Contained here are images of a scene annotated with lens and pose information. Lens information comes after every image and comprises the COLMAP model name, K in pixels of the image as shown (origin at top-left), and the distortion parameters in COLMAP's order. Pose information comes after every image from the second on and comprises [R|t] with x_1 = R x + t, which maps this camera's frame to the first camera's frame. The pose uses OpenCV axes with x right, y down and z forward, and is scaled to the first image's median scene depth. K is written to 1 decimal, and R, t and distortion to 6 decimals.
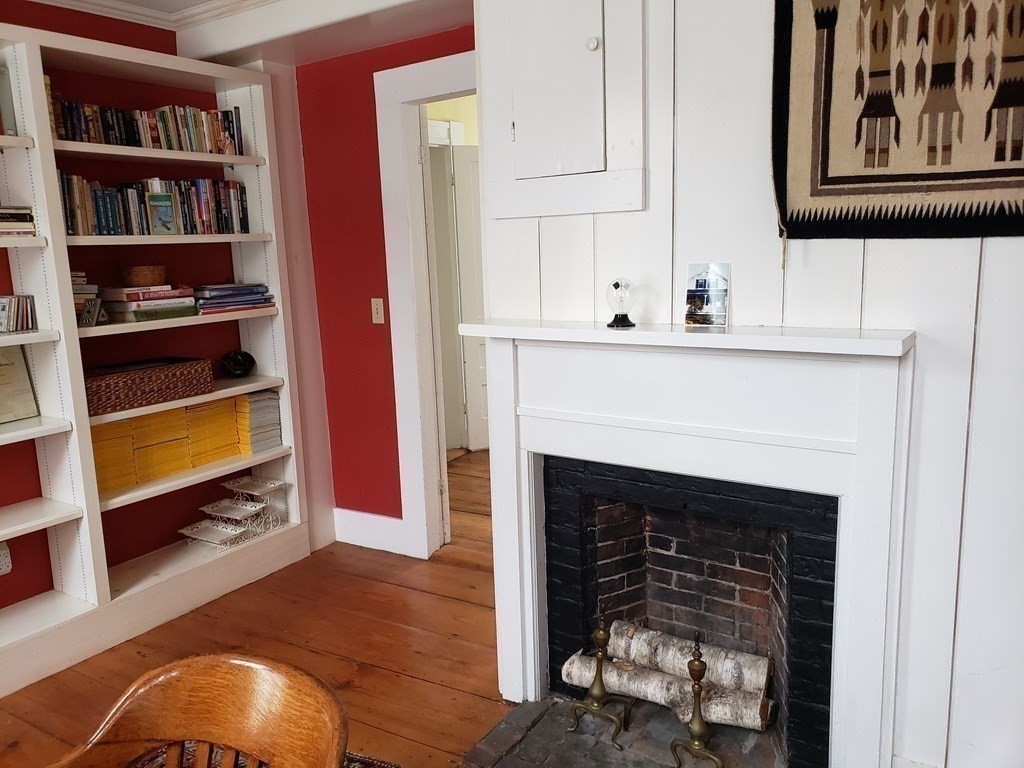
lens RADIAL K [[795.1, 0, 503.1], [0, 795.1, 371.0], [0, 0, 1]] dist [0.025424, -0.002144]
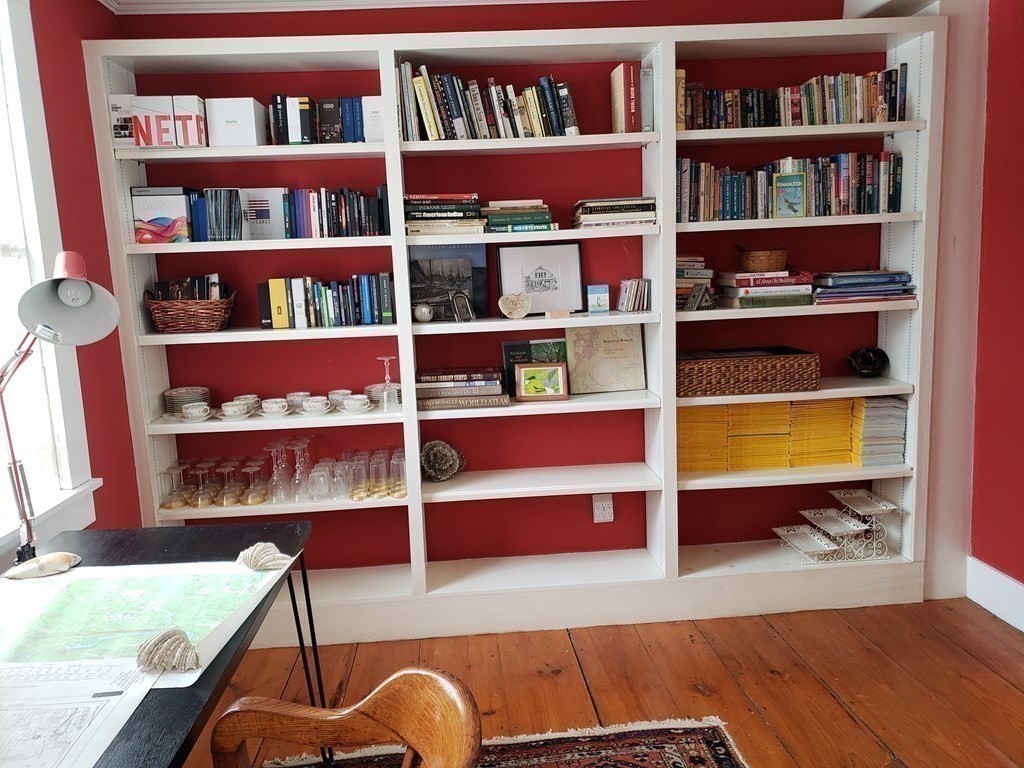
lens RADIAL K [[795.1, 0, 503.1], [0, 795.1, 371.0], [0, 0, 1]] dist [0.025424, -0.002144]
pose [[0.611295, 0.125832, -0.781335, 0.125254], [-0.104728, 0.991458, 0.077735, -0.028479], [0.784443, 0.034309, 0.619252, 0.155351]]
